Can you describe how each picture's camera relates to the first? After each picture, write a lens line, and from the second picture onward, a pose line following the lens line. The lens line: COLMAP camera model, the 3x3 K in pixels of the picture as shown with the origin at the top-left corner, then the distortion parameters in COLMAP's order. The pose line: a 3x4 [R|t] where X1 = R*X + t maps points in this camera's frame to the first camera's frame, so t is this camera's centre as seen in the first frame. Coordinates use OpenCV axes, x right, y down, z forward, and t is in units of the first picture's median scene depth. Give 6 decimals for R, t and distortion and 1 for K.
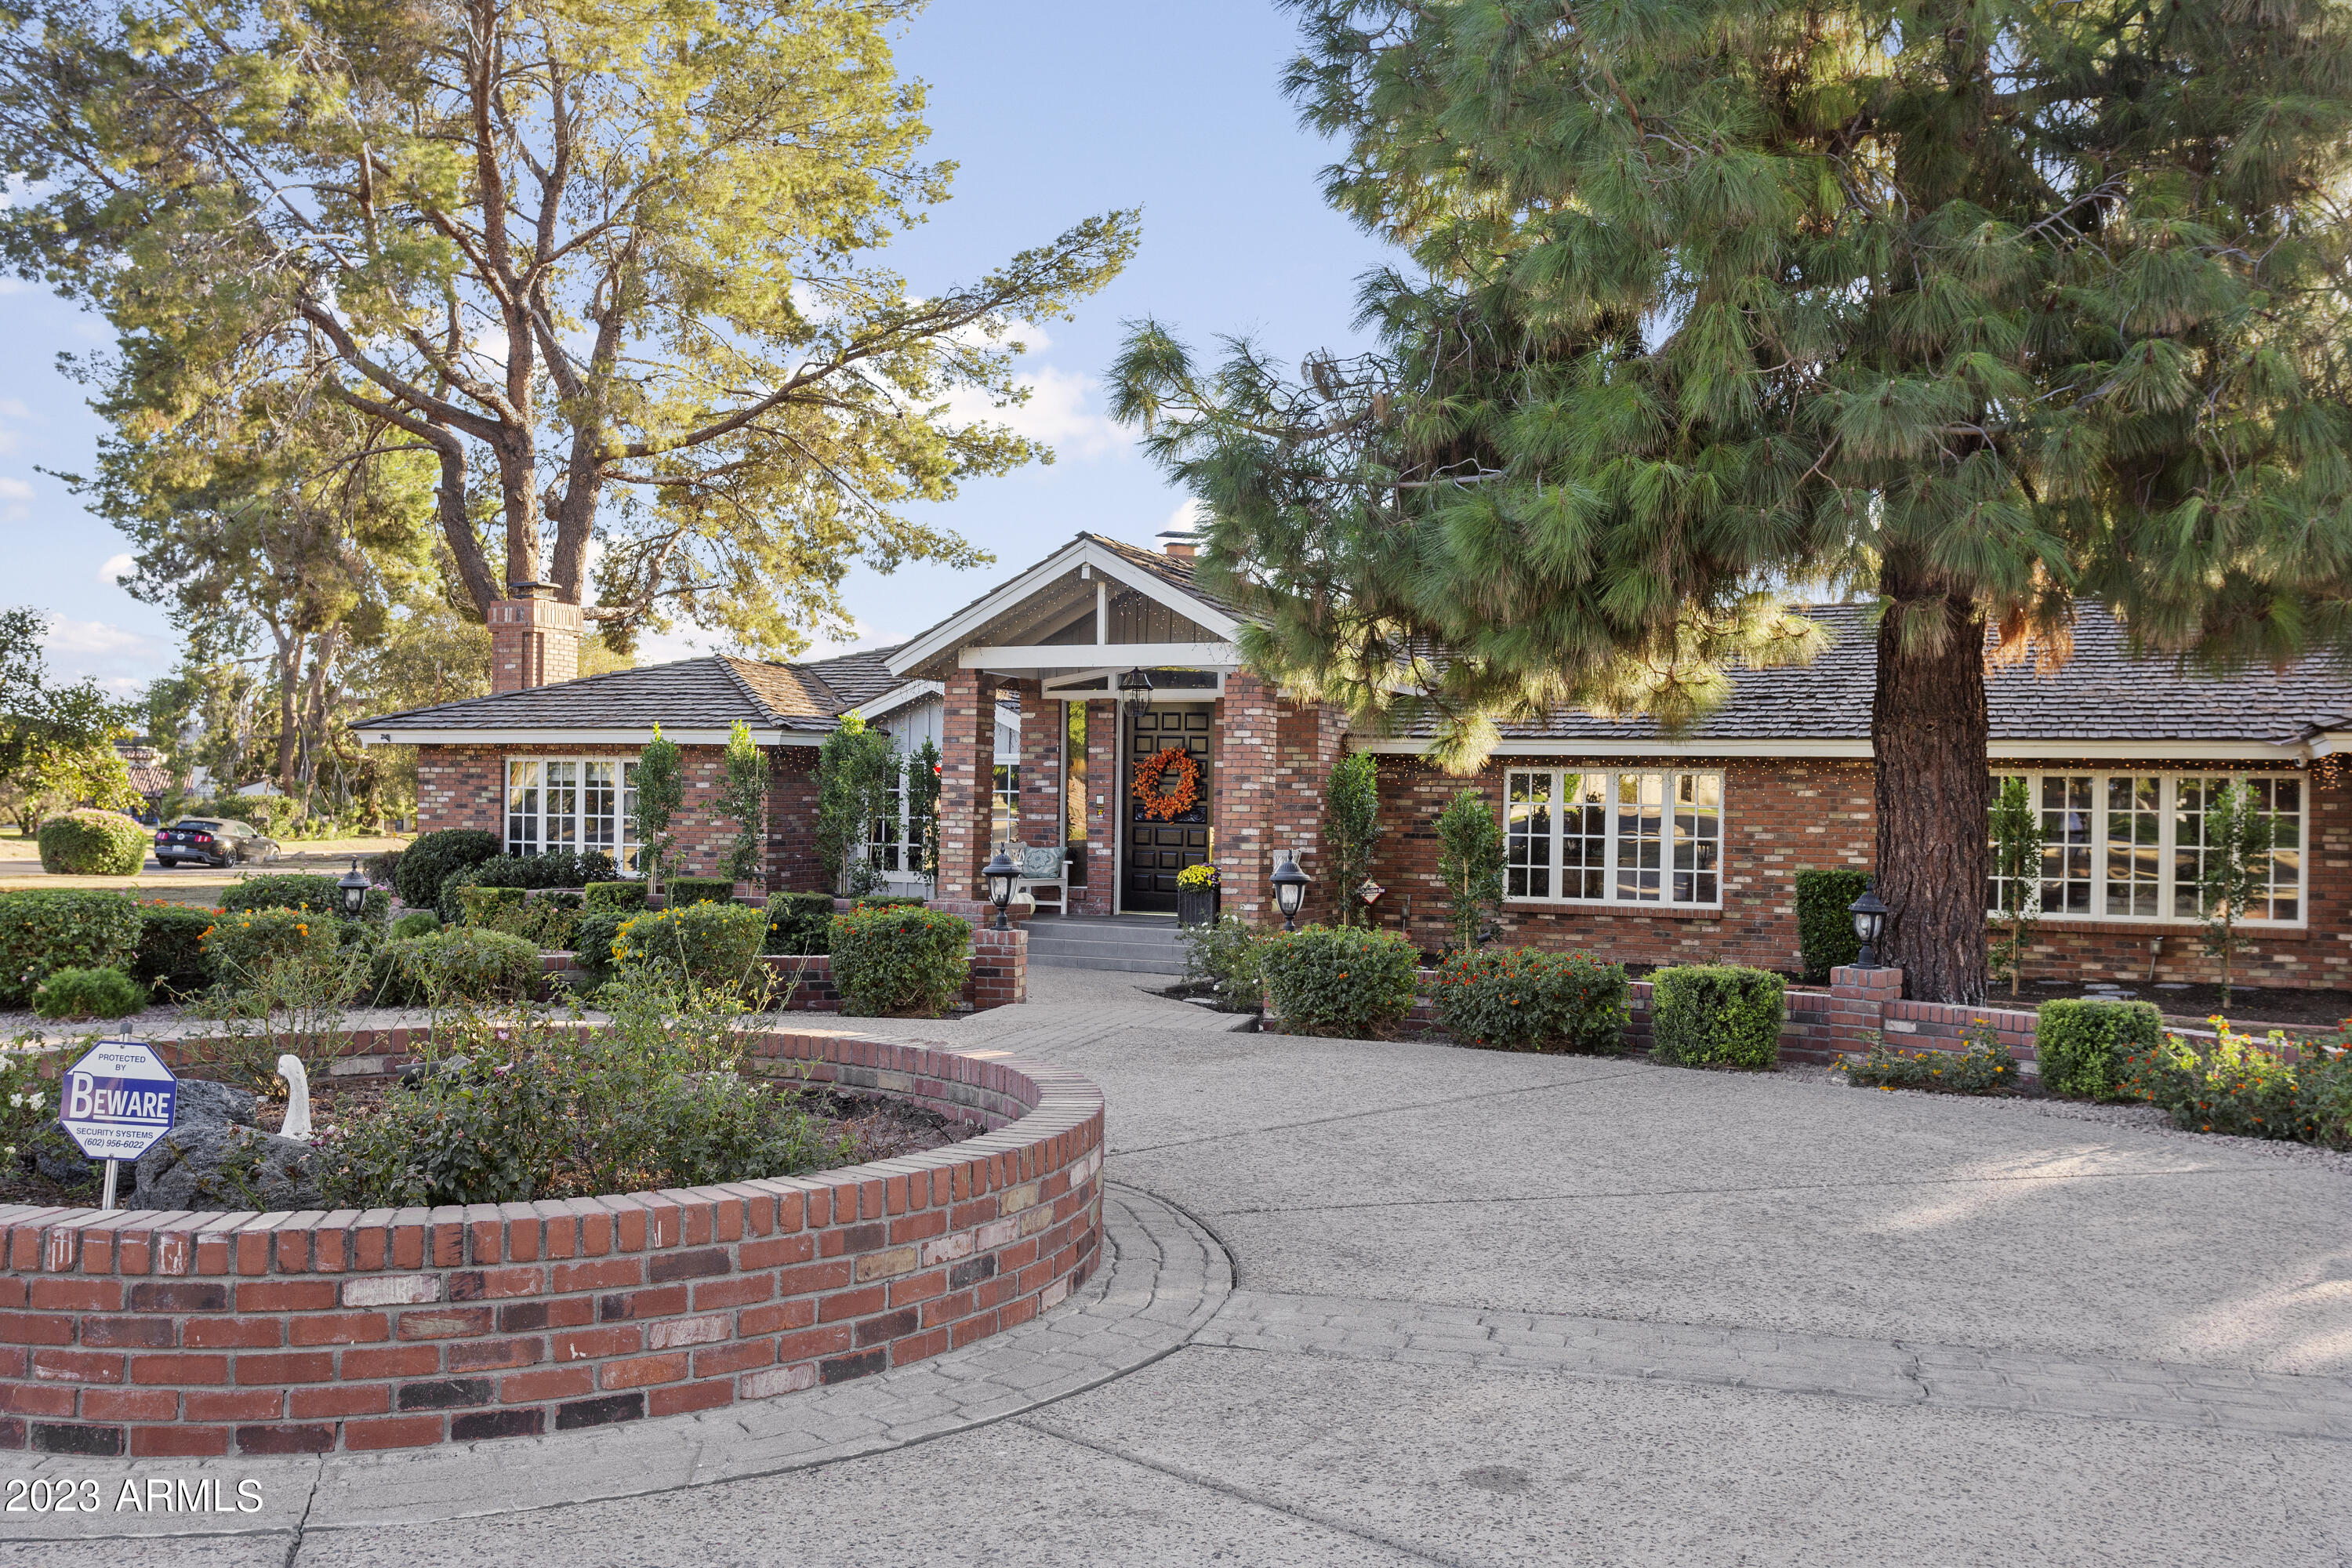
lens RADIAL K [[2083.5, 0, 1176.0], [0, 2083.5, 784.0], [0, 0, 1]] dist [-0.015429, -0.002840]
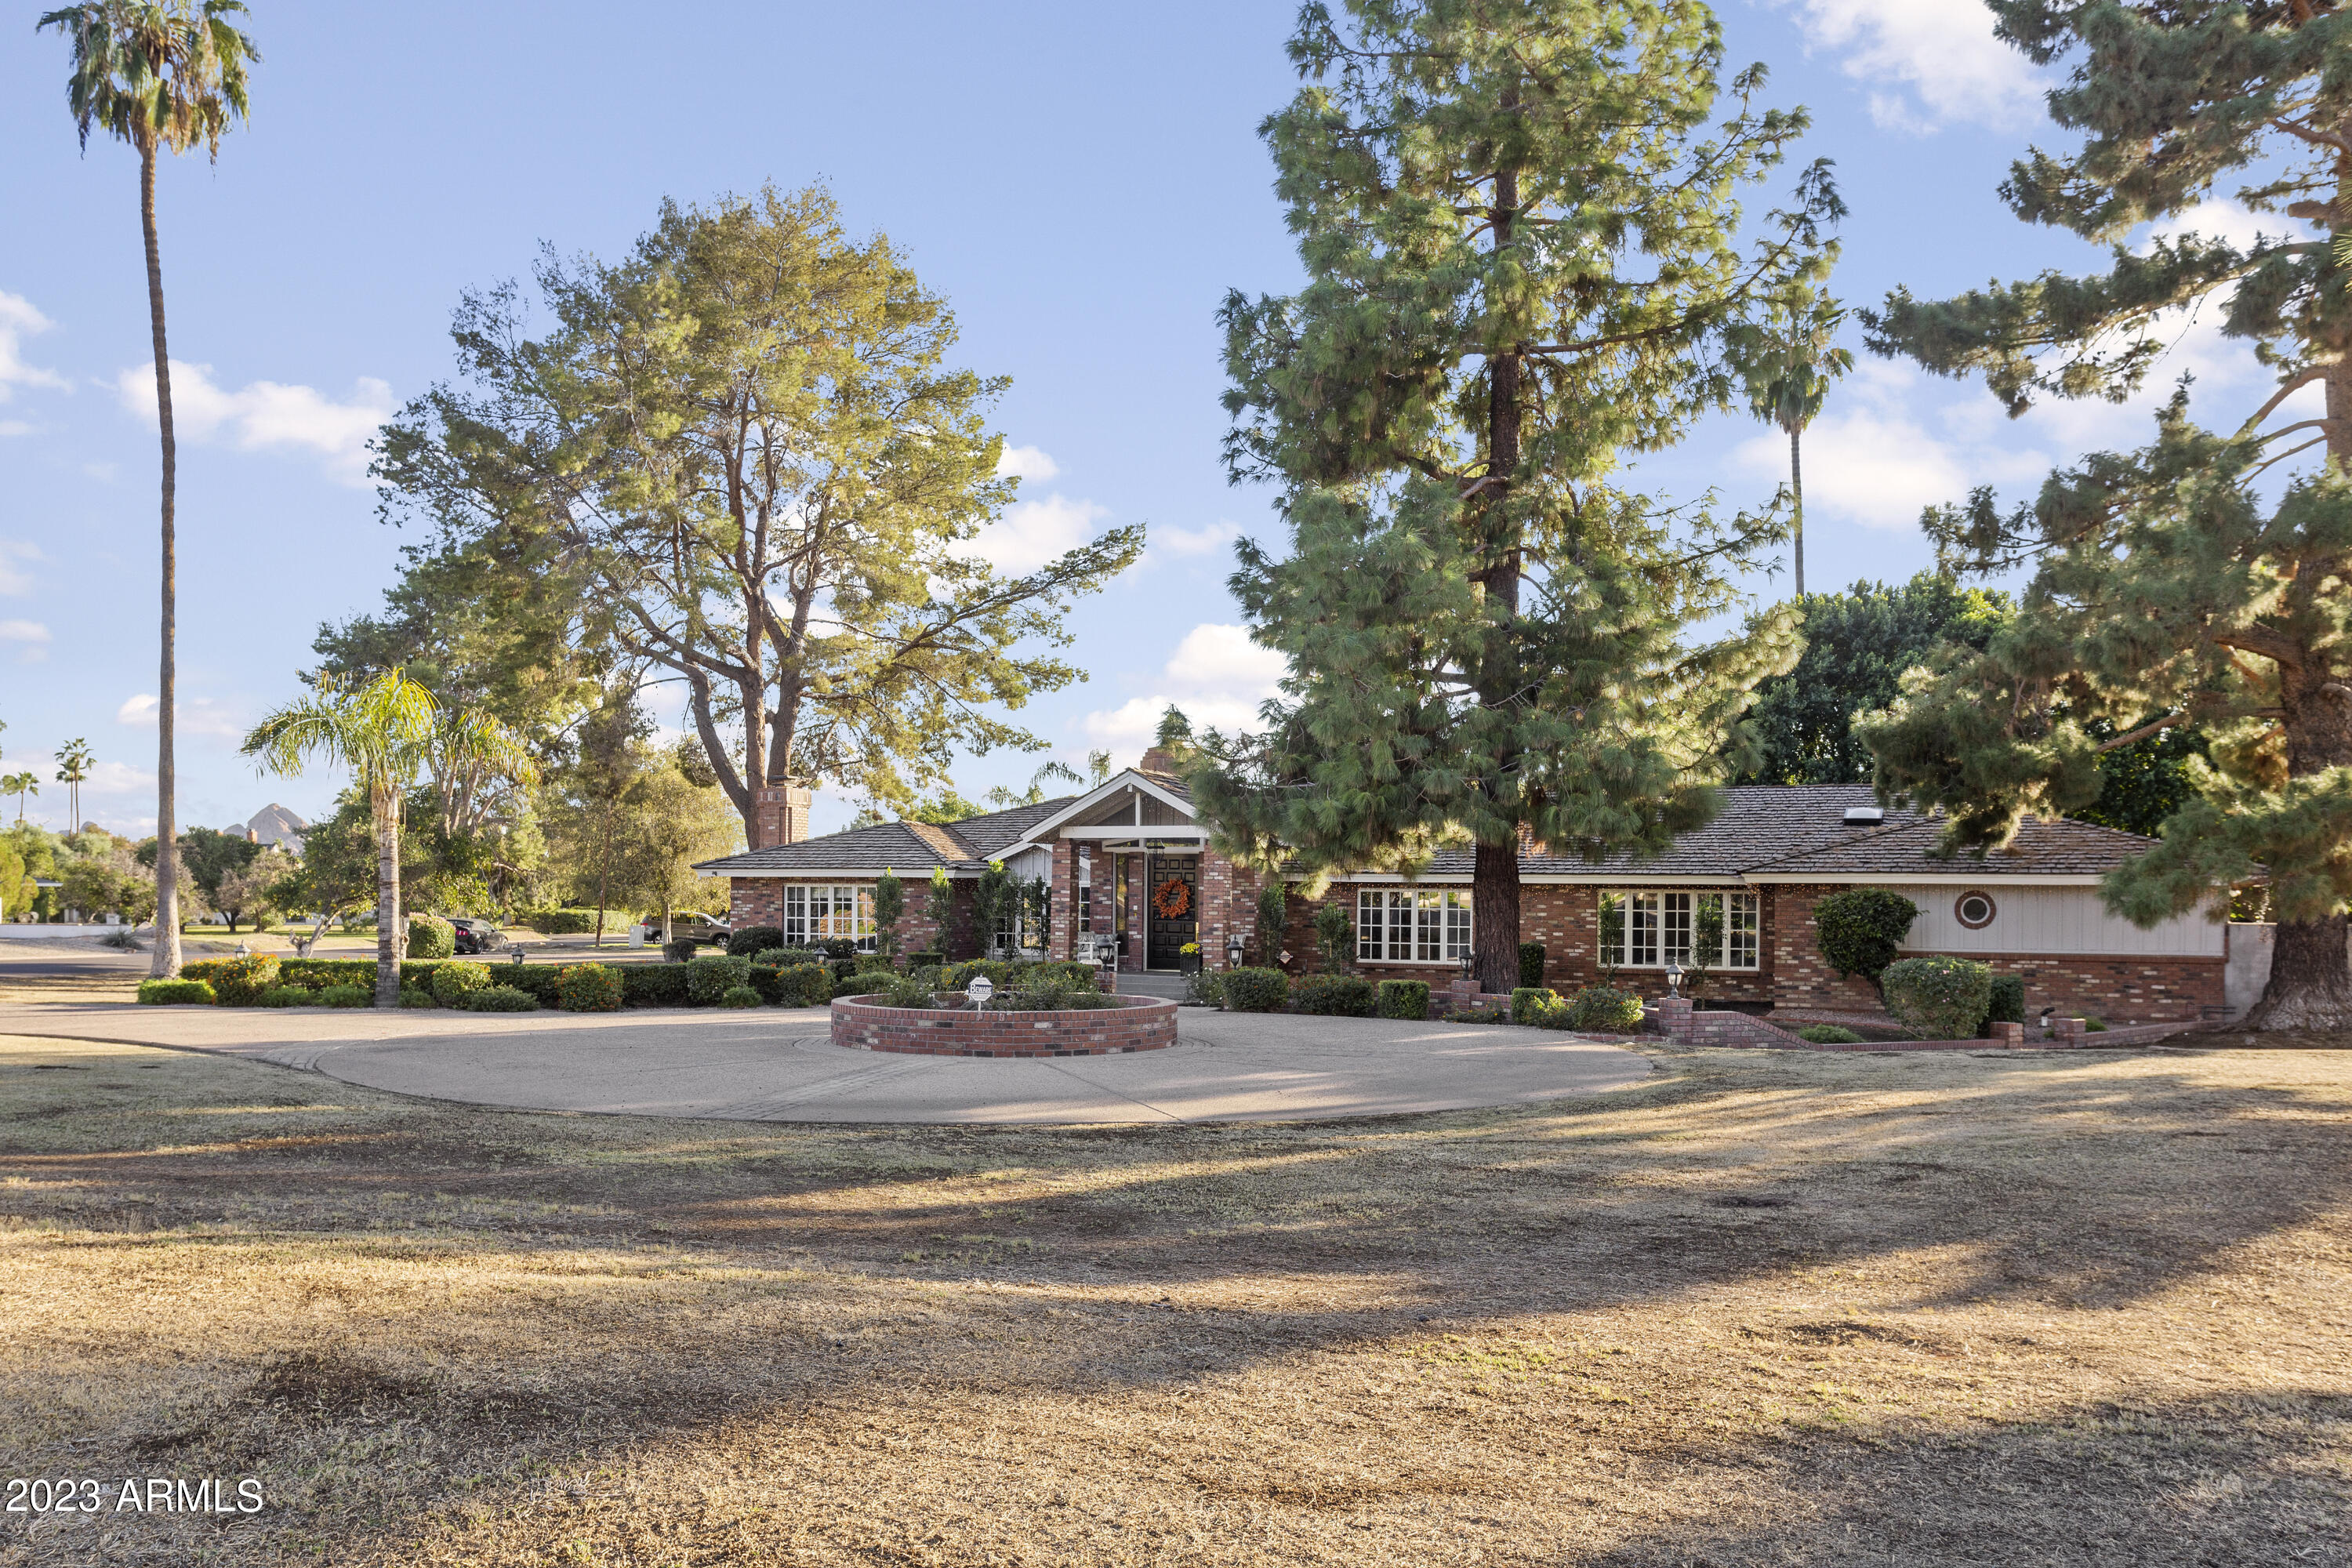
lens RADIAL K [[2033.9, 0, 1176.0], [0, 2033.9, 784.0], [0, 0, 1]] dist [0.004087, 0.000718]
pose [[0.999886, -0.007127, 0.013307, -0.024051], [0.007689, 0.999059, -0.042674, -0.024199], [-0.012991, 0.042772, 0.999000, -0.773360]]
